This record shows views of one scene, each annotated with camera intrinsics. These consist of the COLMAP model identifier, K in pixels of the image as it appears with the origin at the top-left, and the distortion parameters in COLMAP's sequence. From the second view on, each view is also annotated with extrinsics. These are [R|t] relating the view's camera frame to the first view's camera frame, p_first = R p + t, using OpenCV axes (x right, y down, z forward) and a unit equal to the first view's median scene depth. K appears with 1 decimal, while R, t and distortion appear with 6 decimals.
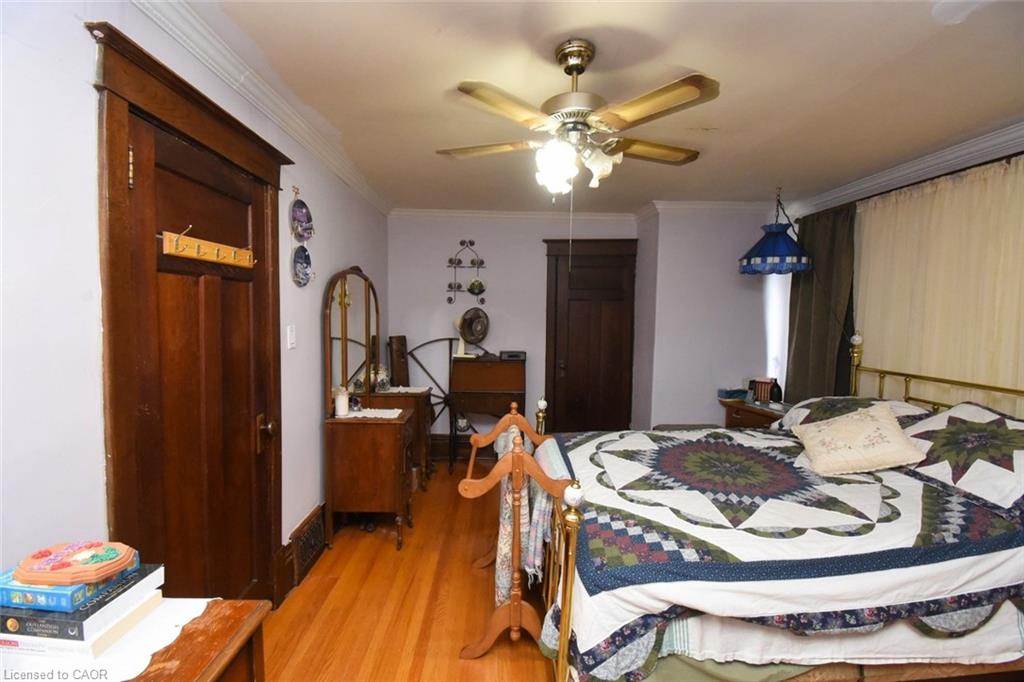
lens RADIAL K [[449.5, 0, 506.9], [0, 449.5, 342.1], [0, 0, 1]] dist [0.019463, -0.027132]
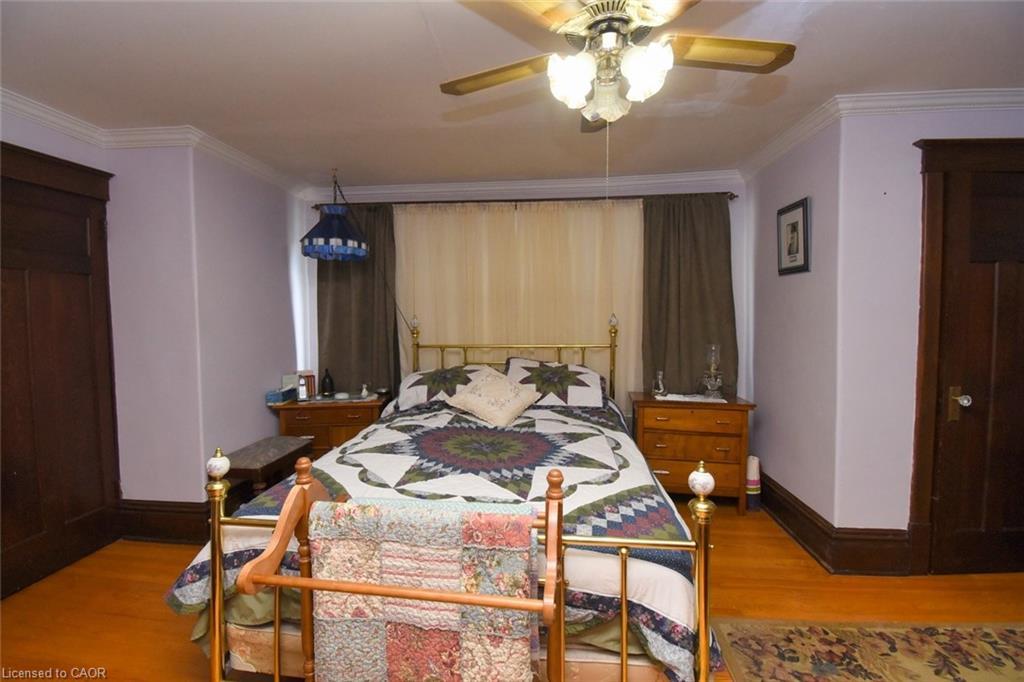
lens RADIAL K [[449.5, 0, 506.9], [0, 449.5, 342.1], [0, 0, 1]] dist [0.019463, -0.027132]
pose [[0.126722, -0.063483, 0.989905, -0.507012], [0.069421, 0.996071, 0.054991, -0.004026], [-0.989506, 0.061751, 0.130631, 0.840409]]
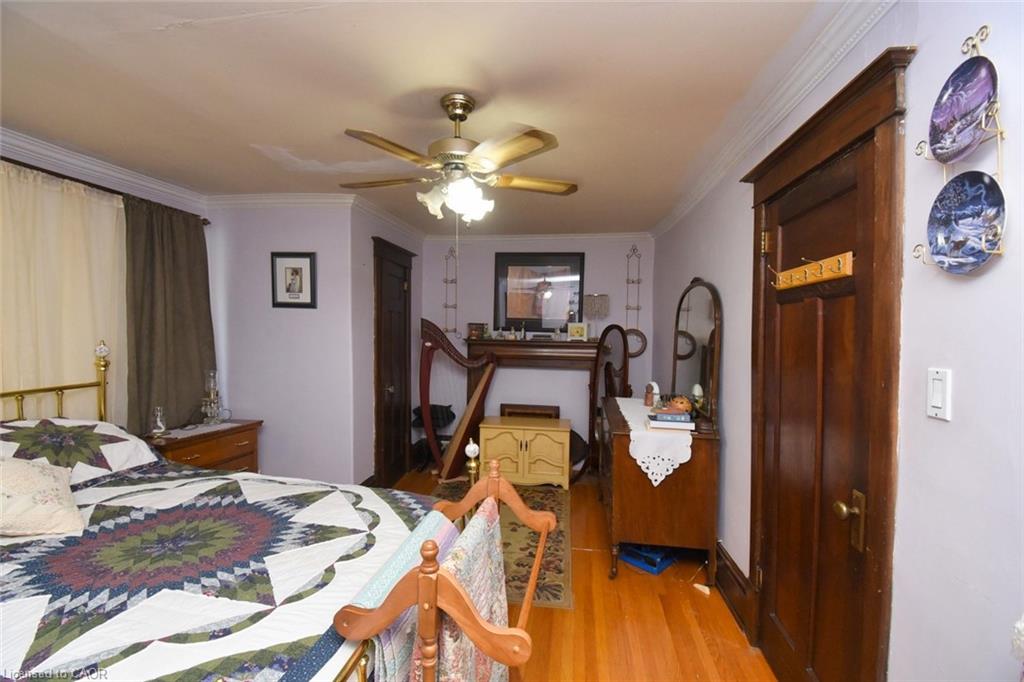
lens RADIAL K [[449.5, 0, 506.9], [0, 449.5, 342.1], [0, 0, 1]] dist [0.019463, -0.027132]
pose [[-0.986248, -0.027017, 0.163051, -0.134385], [-0.012024, 0.995664, 0.092245, -0.105516], [-0.164836, 0.089016, -0.982296, 1.634841]]
